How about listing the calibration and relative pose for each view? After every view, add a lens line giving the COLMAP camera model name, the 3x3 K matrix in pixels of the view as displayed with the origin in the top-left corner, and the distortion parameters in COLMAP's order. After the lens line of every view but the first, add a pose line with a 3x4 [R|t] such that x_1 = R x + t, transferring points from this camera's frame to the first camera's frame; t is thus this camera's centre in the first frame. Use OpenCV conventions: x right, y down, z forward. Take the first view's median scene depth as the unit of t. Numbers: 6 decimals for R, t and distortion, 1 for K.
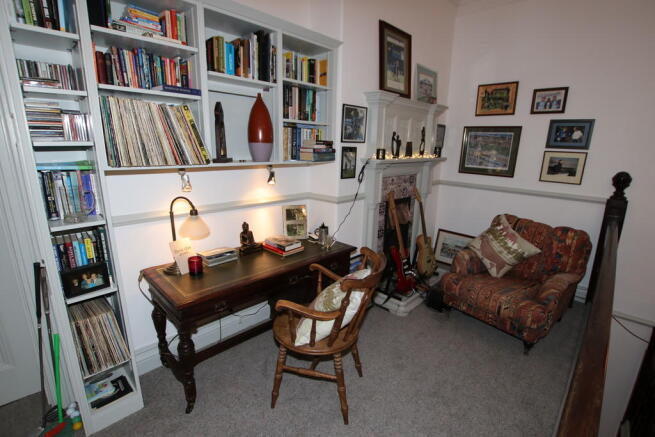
lens RADIAL K [[305.8, 0, 327.1], [0, 305.8, 220.6], [0, 0, 1]] dist [-0.004261, -0.000760]
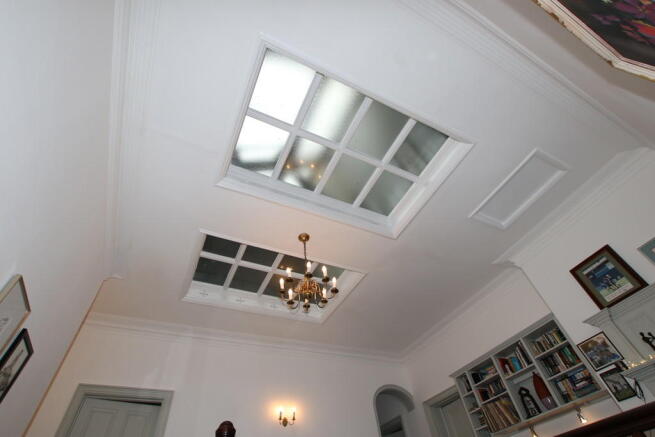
lens RADIAL K [[305.8, 0, 328.3], [0, 305.8, 219.2], [0, 0, 1]] dist [-0.004261, -0.000760]
pose [[-0.343736, -0.694480, -0.632094, 1.844120], [-0.131707, 0.702110, -0.699782, 0.373665], [0.929784, -0.157289, -0.332809, 0.503272]]
